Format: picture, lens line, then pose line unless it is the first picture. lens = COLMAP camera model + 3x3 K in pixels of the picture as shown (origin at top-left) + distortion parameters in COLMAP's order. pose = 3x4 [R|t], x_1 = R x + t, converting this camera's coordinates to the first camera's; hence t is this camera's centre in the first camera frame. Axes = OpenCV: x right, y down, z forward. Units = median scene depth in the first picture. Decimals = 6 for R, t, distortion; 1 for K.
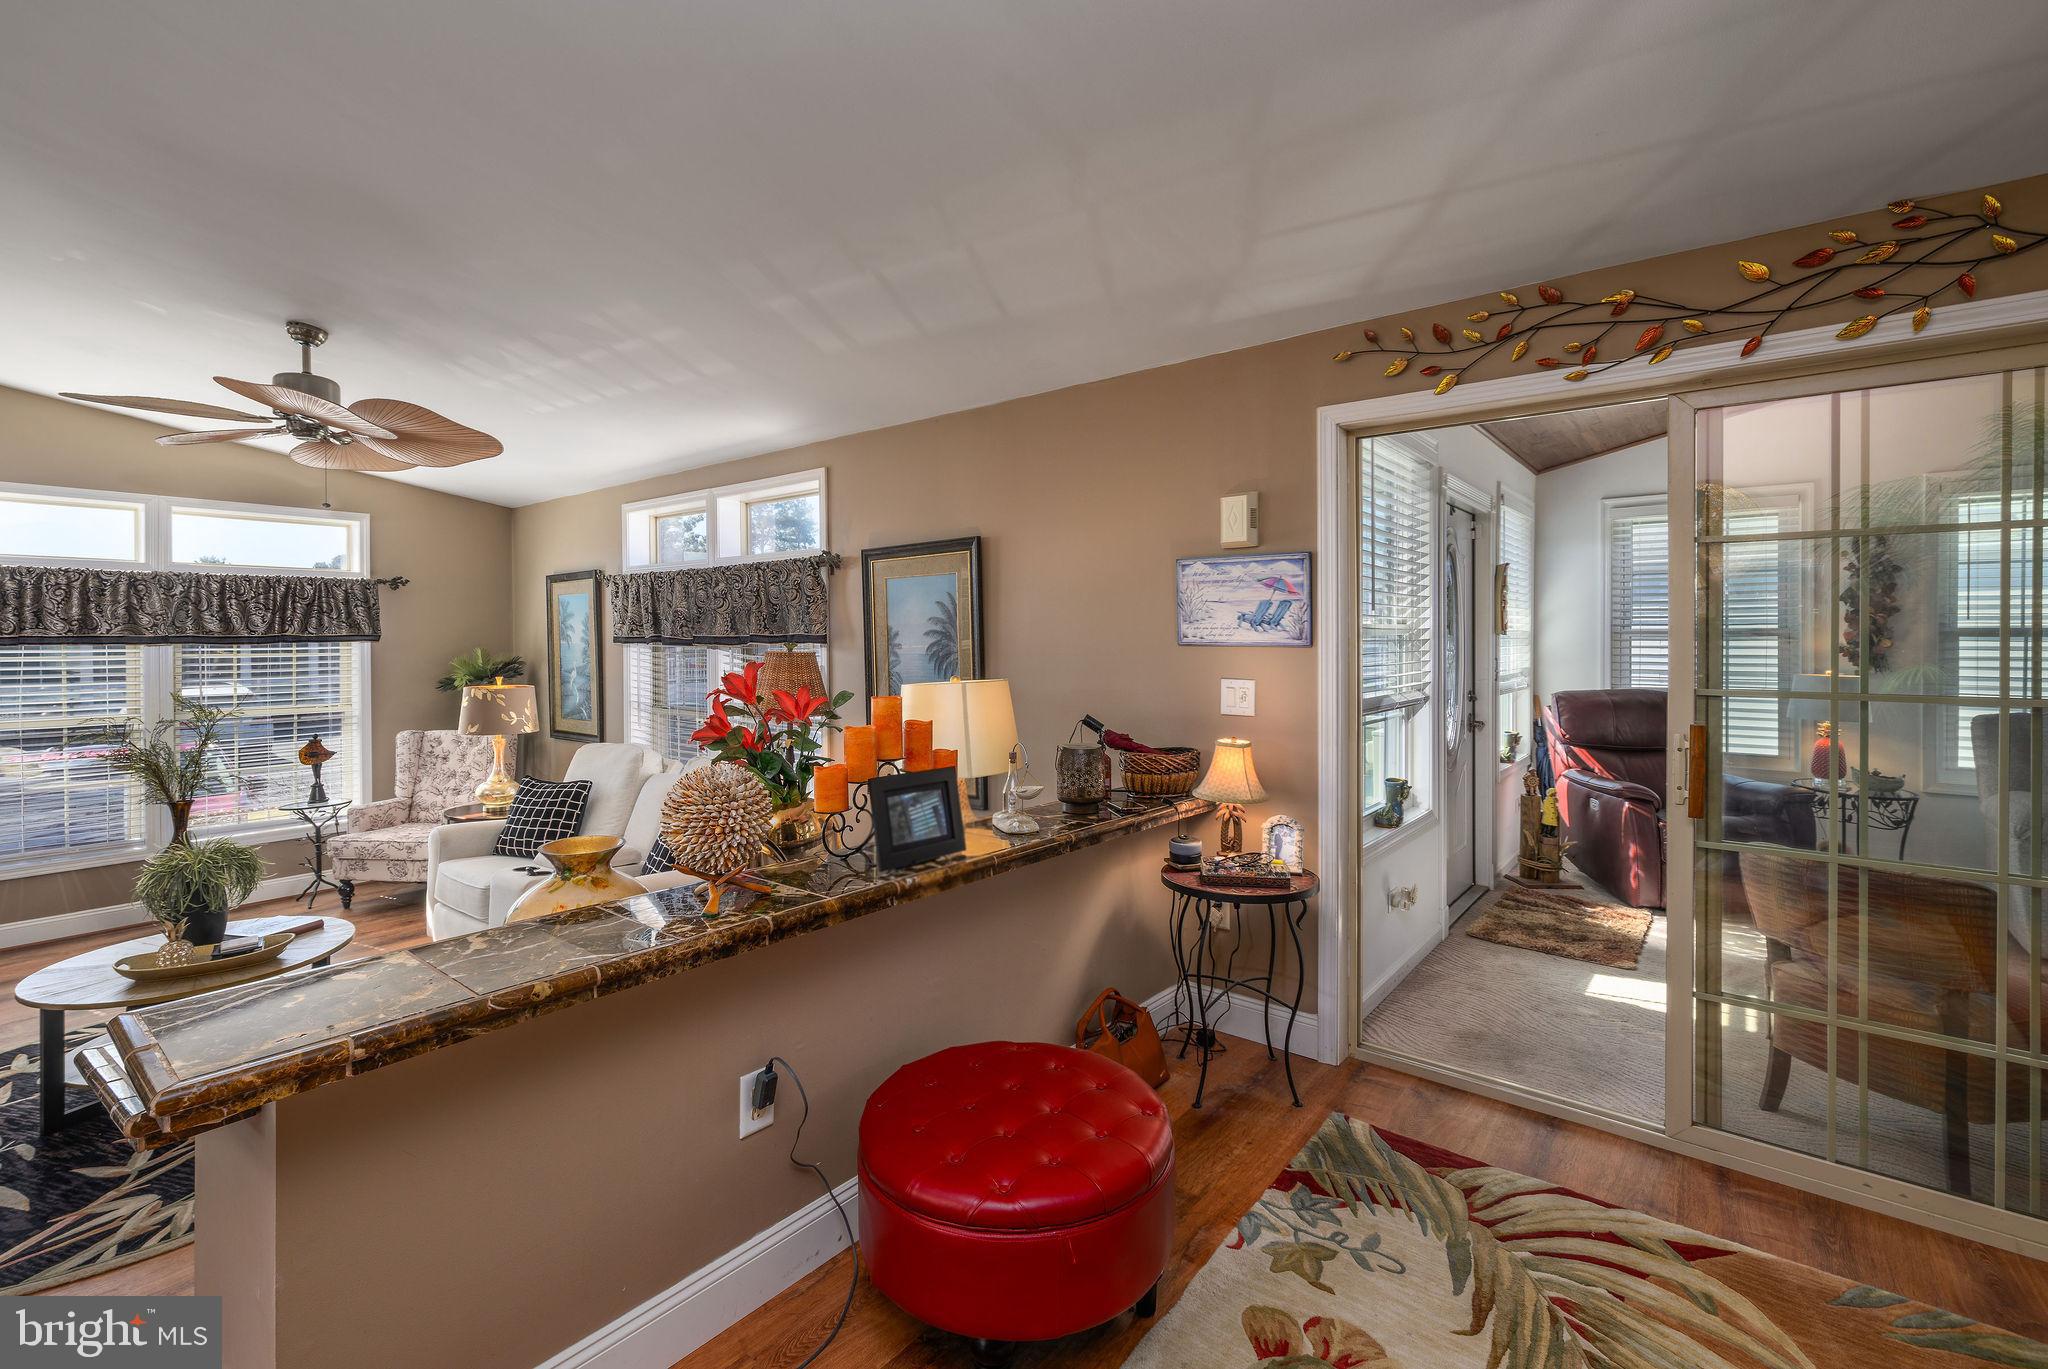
lens RADIAL K [[895.4, 0, 1044.0], [0, 895.4, 638.5], [0, 0, 1]] dist [0.000400, -0.000119]
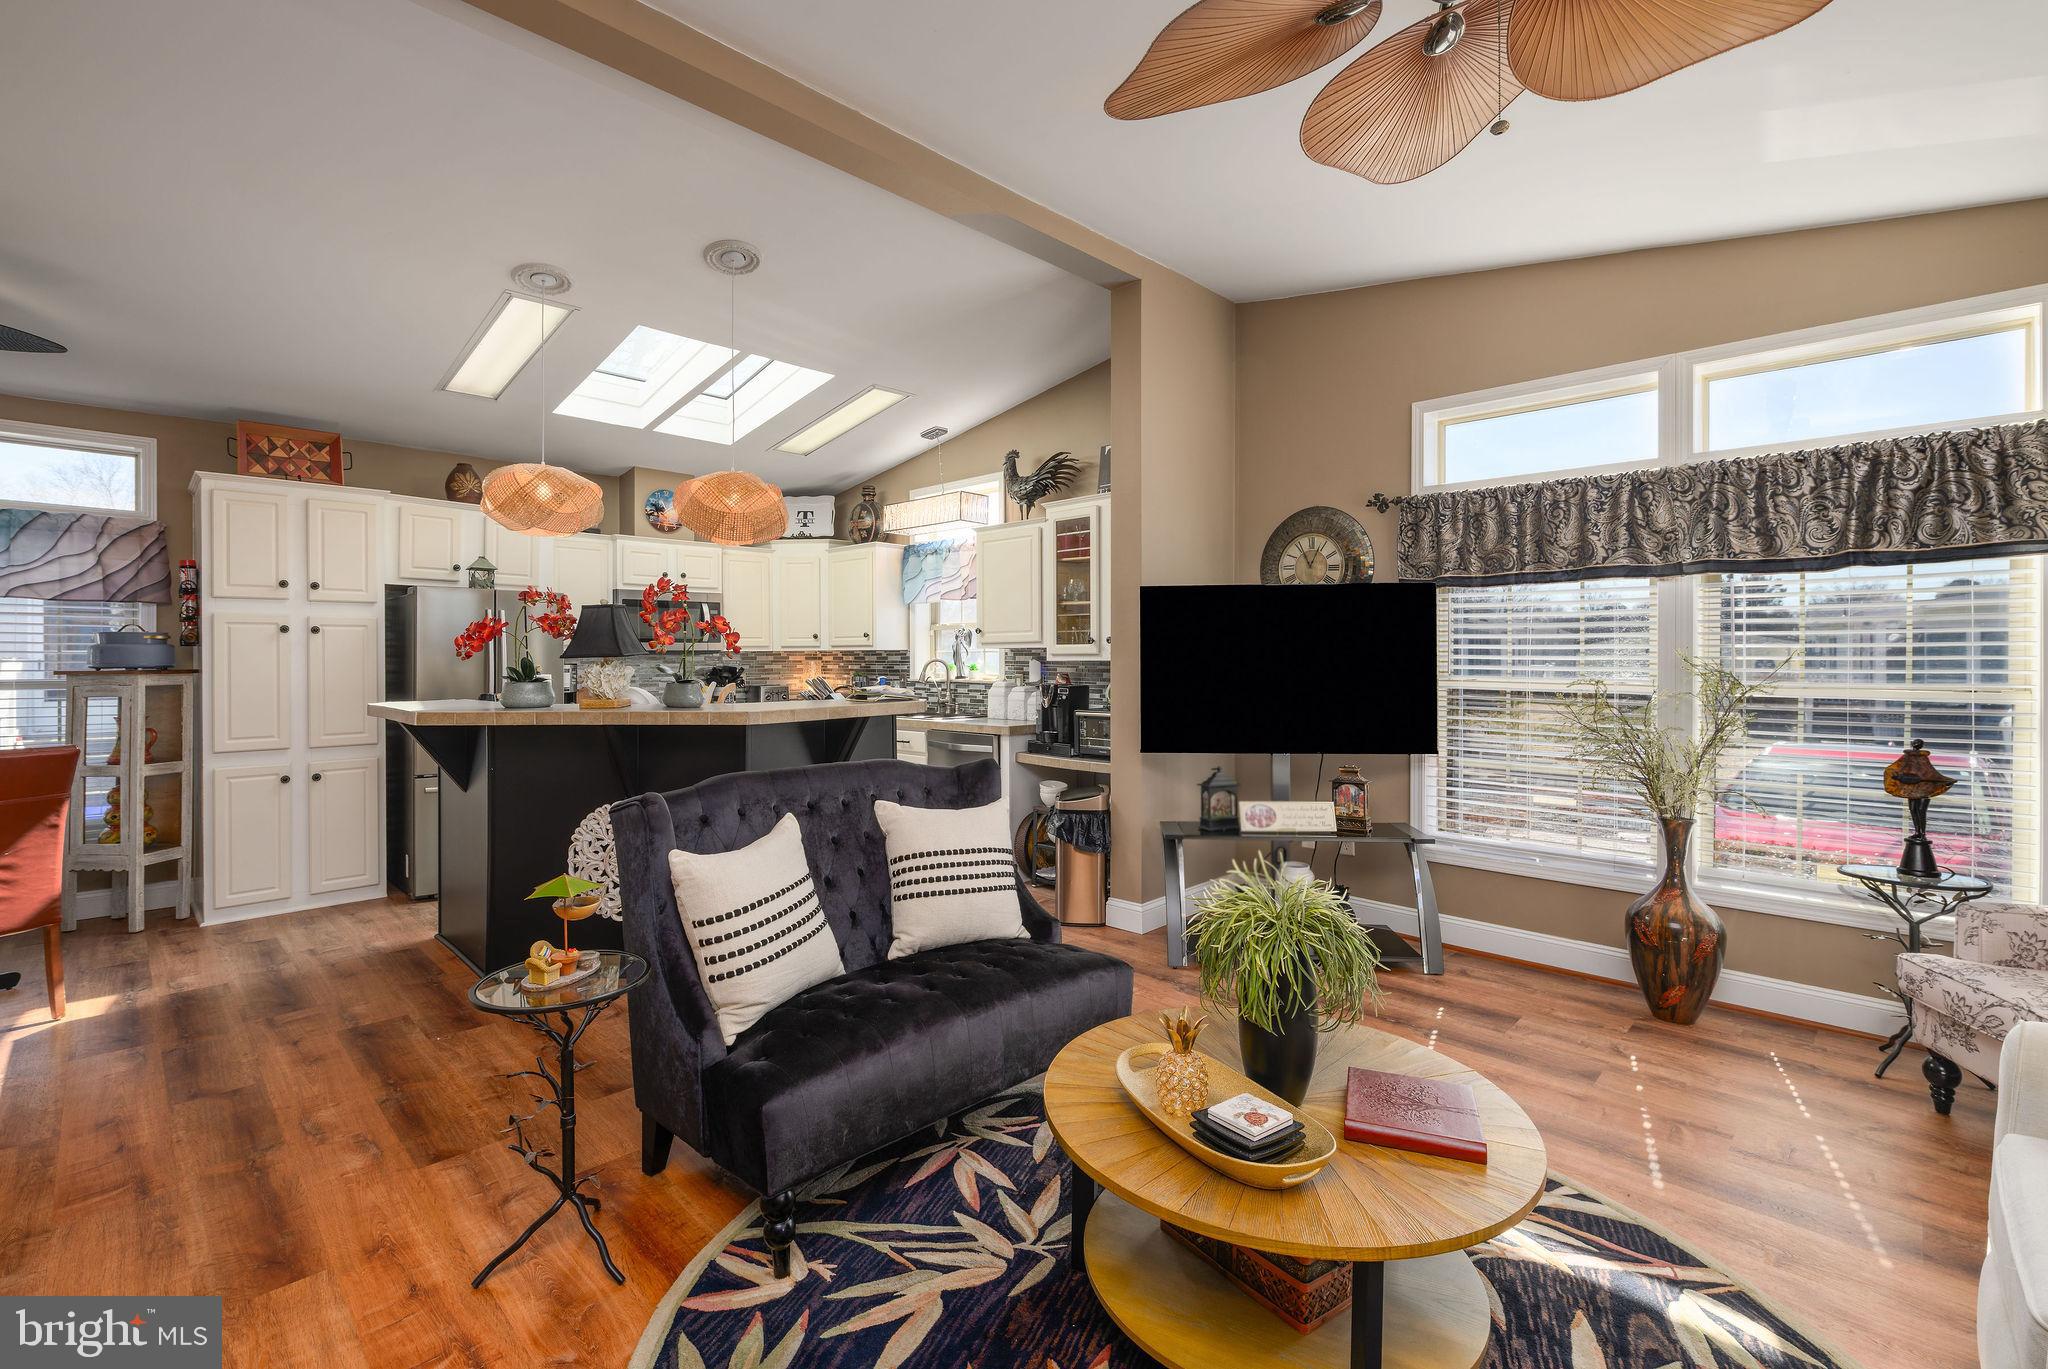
lens RADIAL K [[916.8, 0, 1007.0], [0, 916.8, 652.9], [0, 0, 1]] dist [-0.000942, -0.005922]
pose [[-0.116907, 0.004539, -0.993133, -0.251219], [-0.002555, 0.999985, 0.004871, 0.059021], [0.993140, 0.003106, -0.116893, 0.574472]]
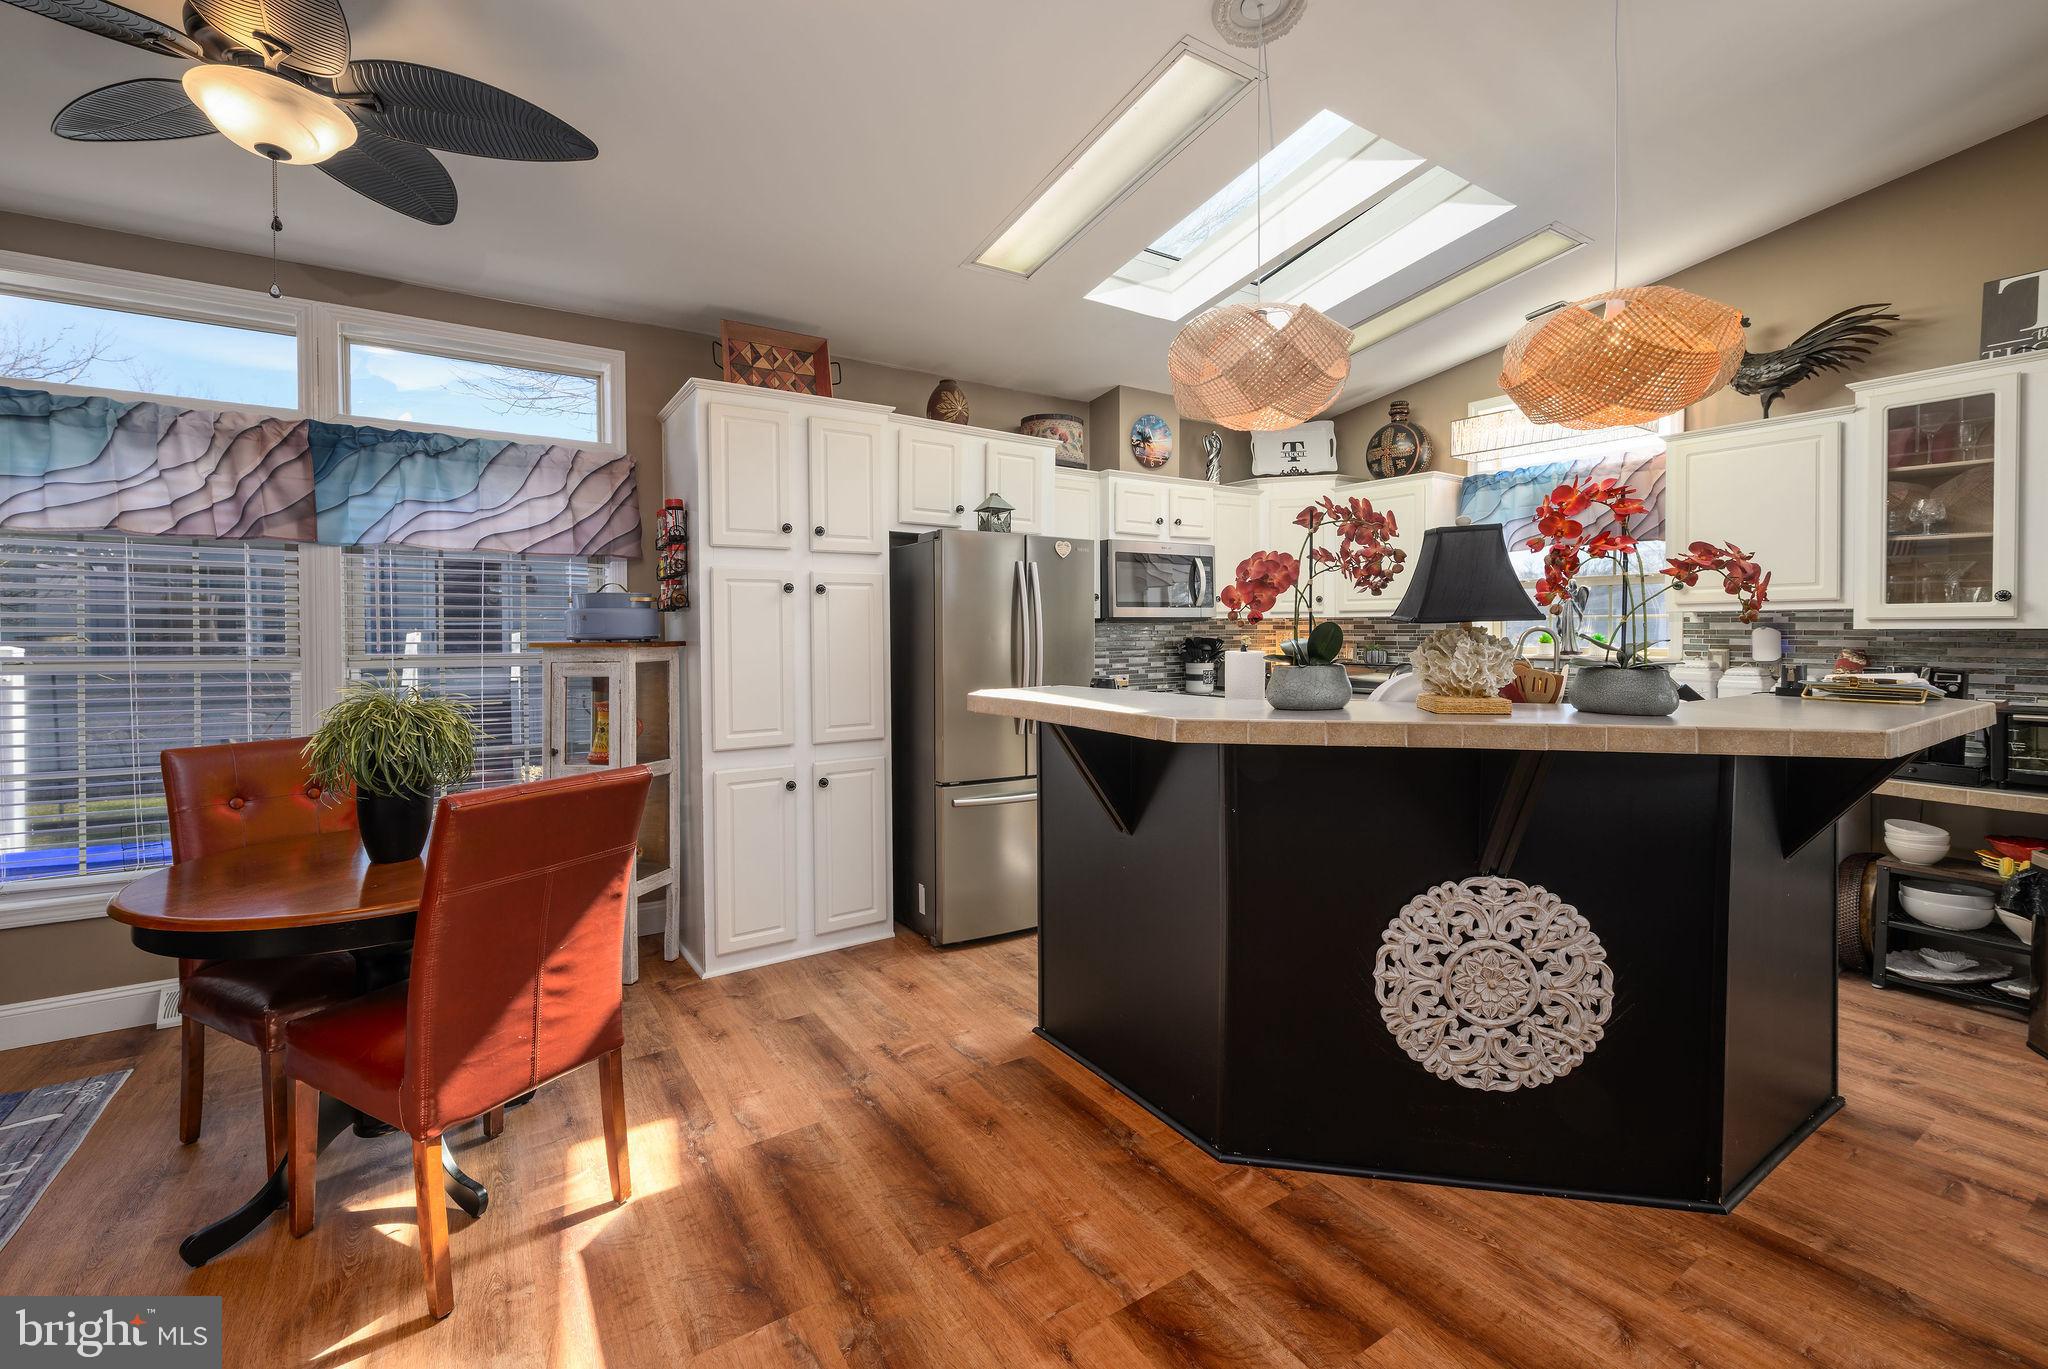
lens RADIAL K [[866.1, 0, 1020.9], [0, 866.1, 641.7], [0, 0, 1]] dist [-0.006665, -0.000294]
pose [[-0.310206, 0.022314, -0.950407, -0.511157], [0.000371, 0.999727, 0.023351, 0.067114], [0.950669, 0.006891, -0.310130, 0.110662]]
